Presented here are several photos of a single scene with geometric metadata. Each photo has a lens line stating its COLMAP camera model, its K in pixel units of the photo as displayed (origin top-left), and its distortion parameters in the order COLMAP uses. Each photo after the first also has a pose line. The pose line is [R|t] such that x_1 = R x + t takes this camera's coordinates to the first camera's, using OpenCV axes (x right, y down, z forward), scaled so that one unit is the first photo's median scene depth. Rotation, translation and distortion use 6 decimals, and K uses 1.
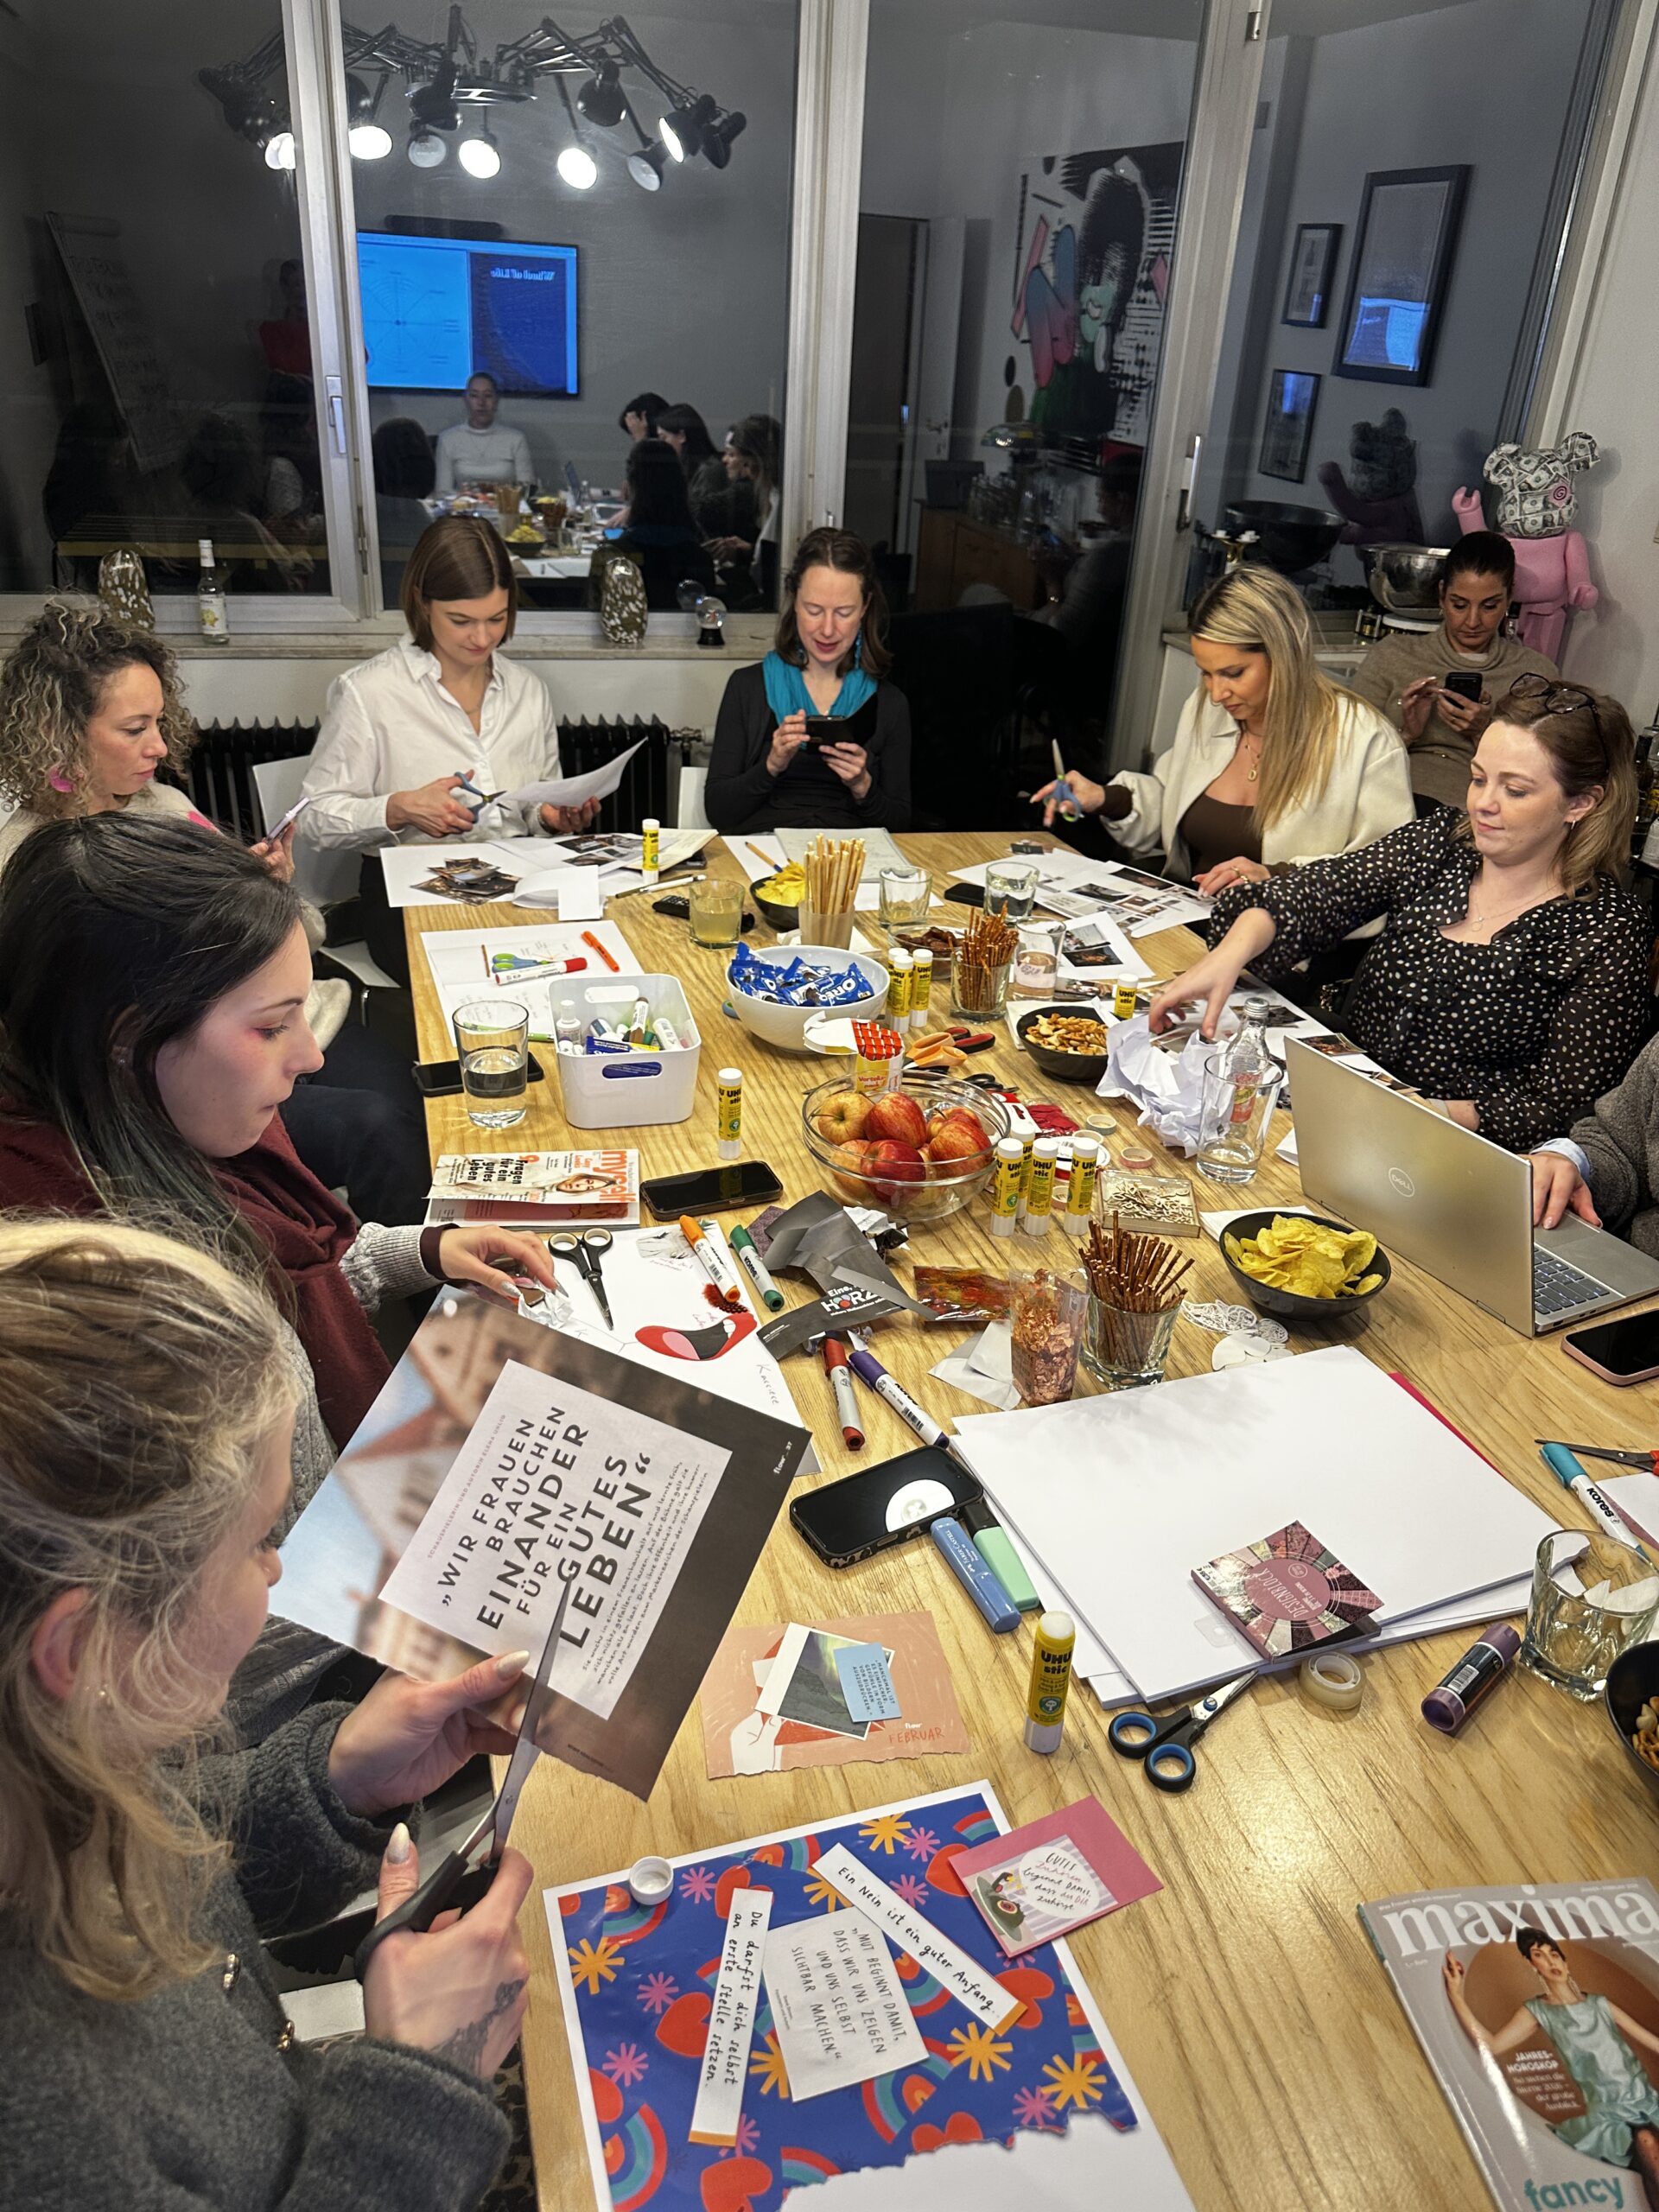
lens RADIAL K [[1544.2, 0, 830.2], [0, 1544.2, 1101.5], [0, 0, 1]] dist [0.043852, -0.053217]
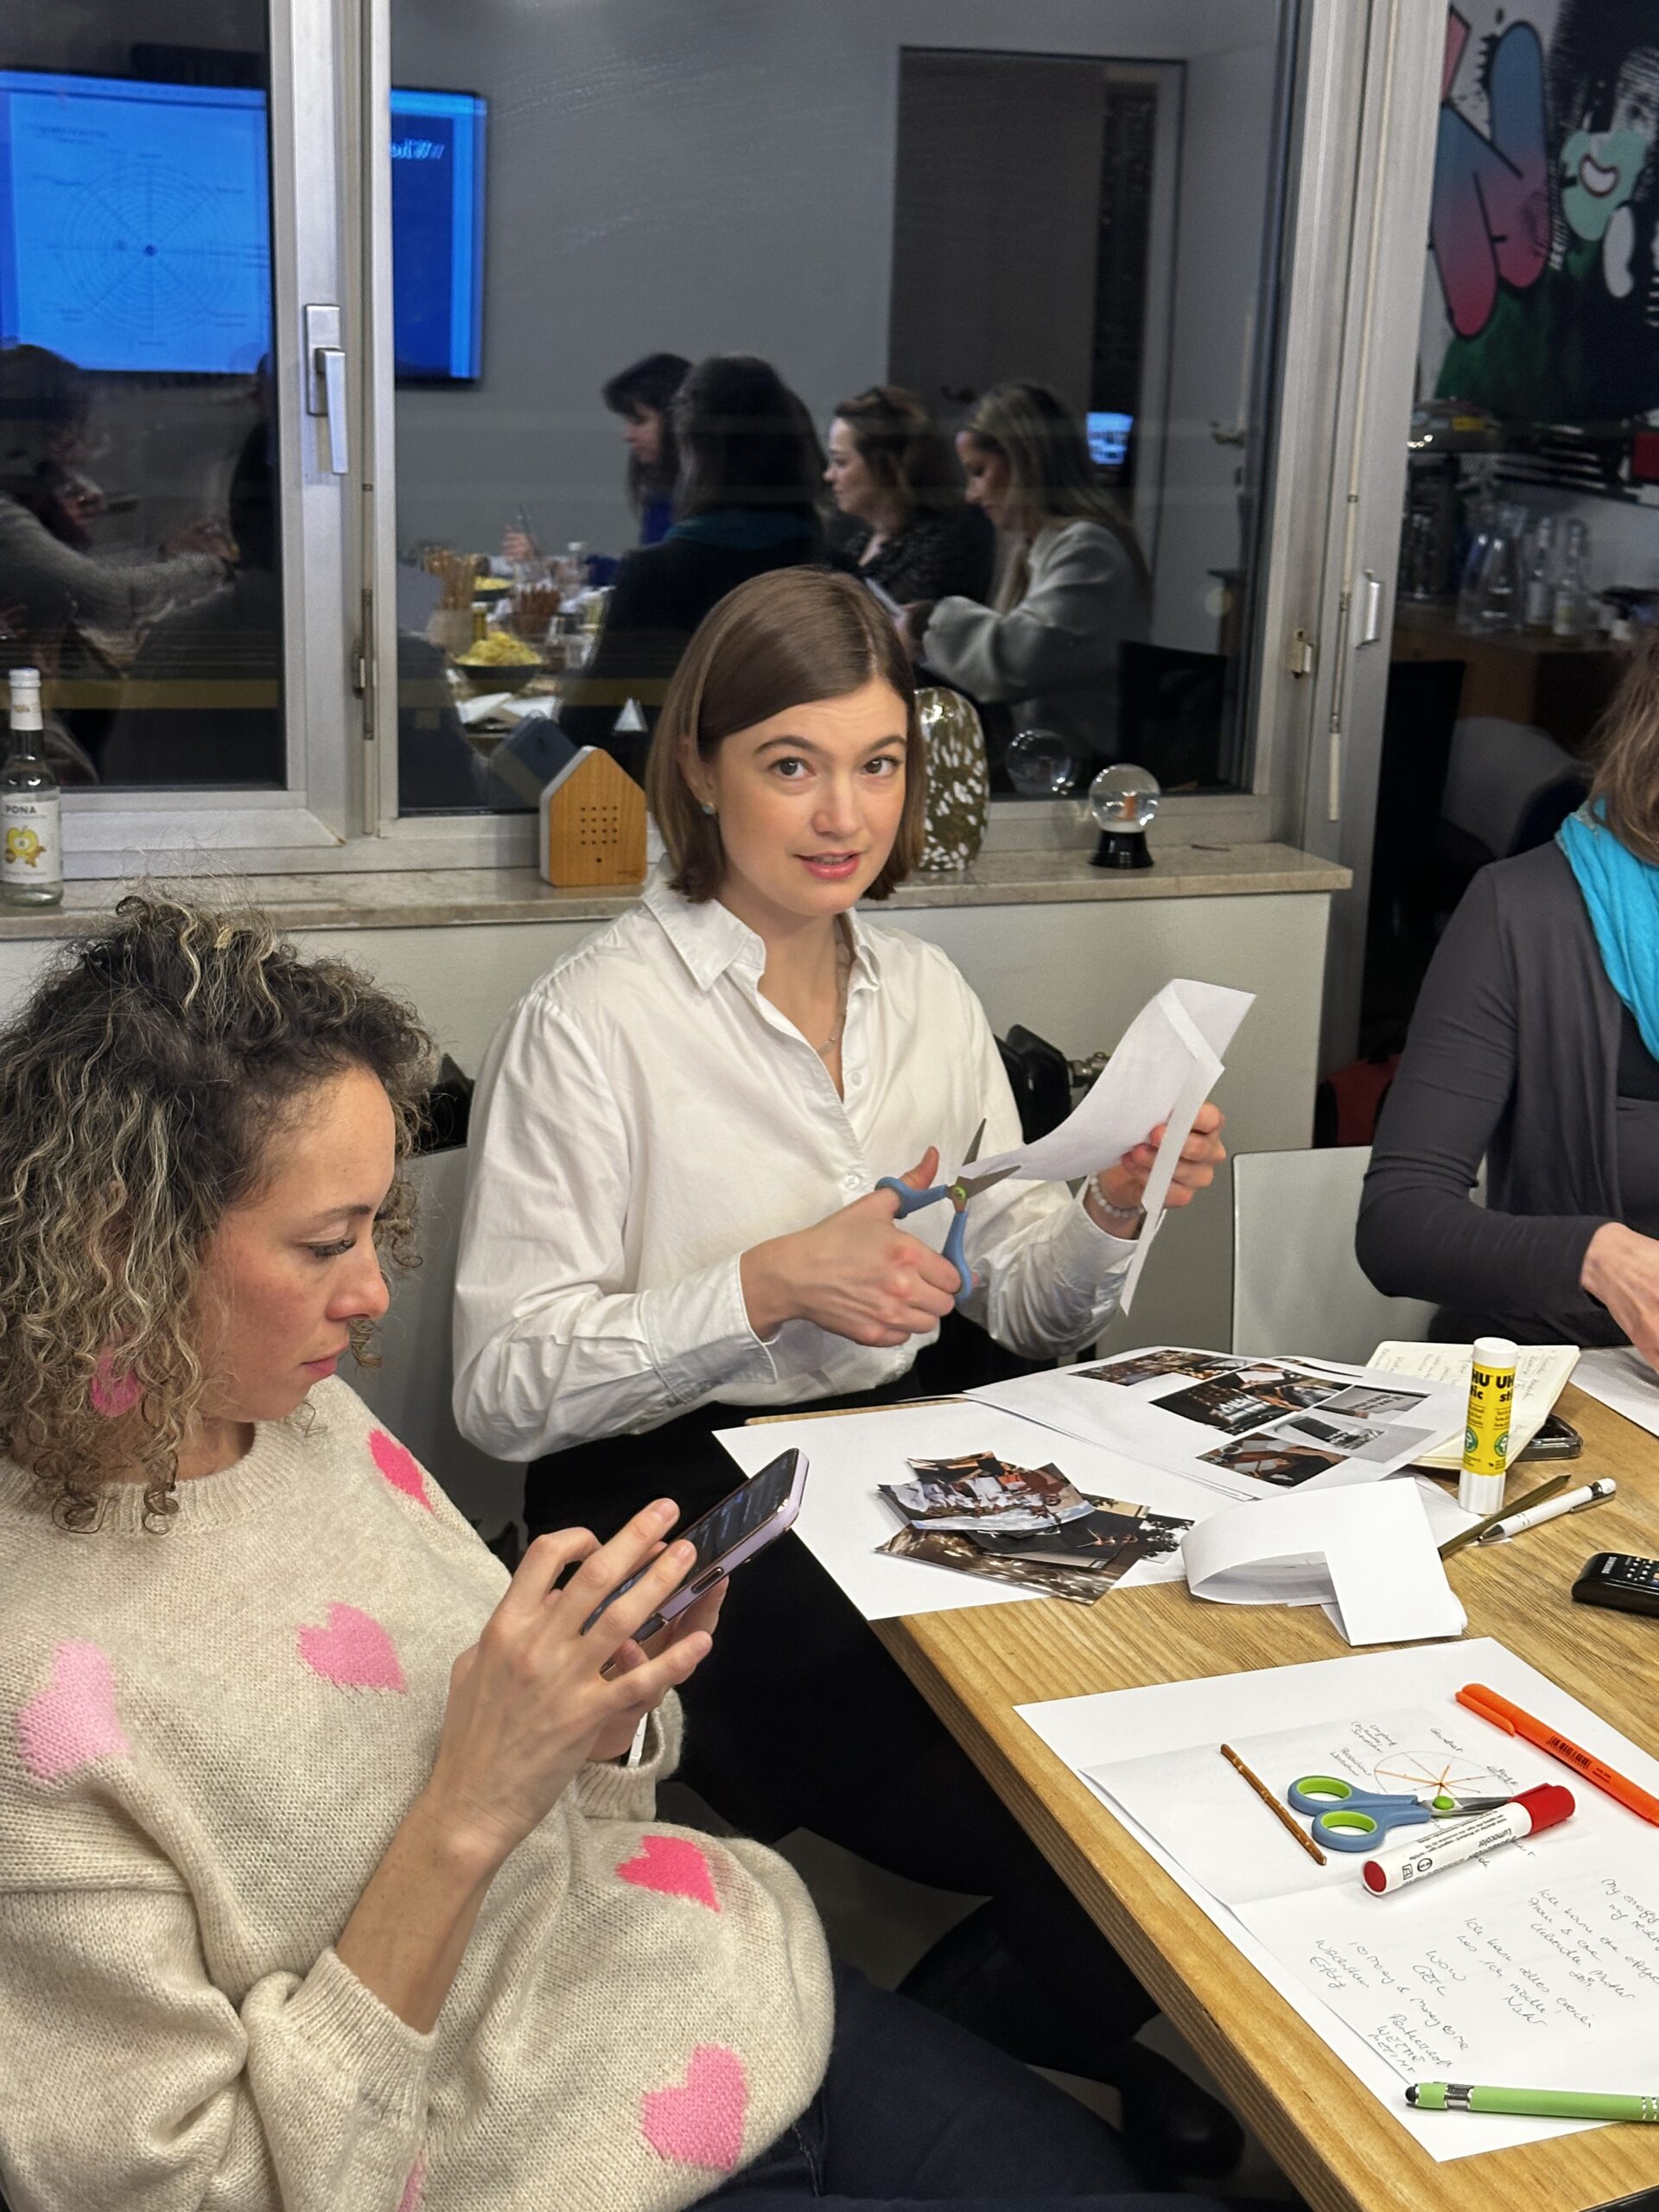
lens RADIAL K [[3039.2, 0, 811.7], [0, 3039.2, 1092.5], [0, 0, 1]] dist [0.120142, 0.000000]
pose [[0.998634, -0.031560, 0.041636, -0.198117], [0.039271, 0.979046, -0.199817, -0.064050], [-0.034457, 0.201180, 0.978948, 0.173823]]
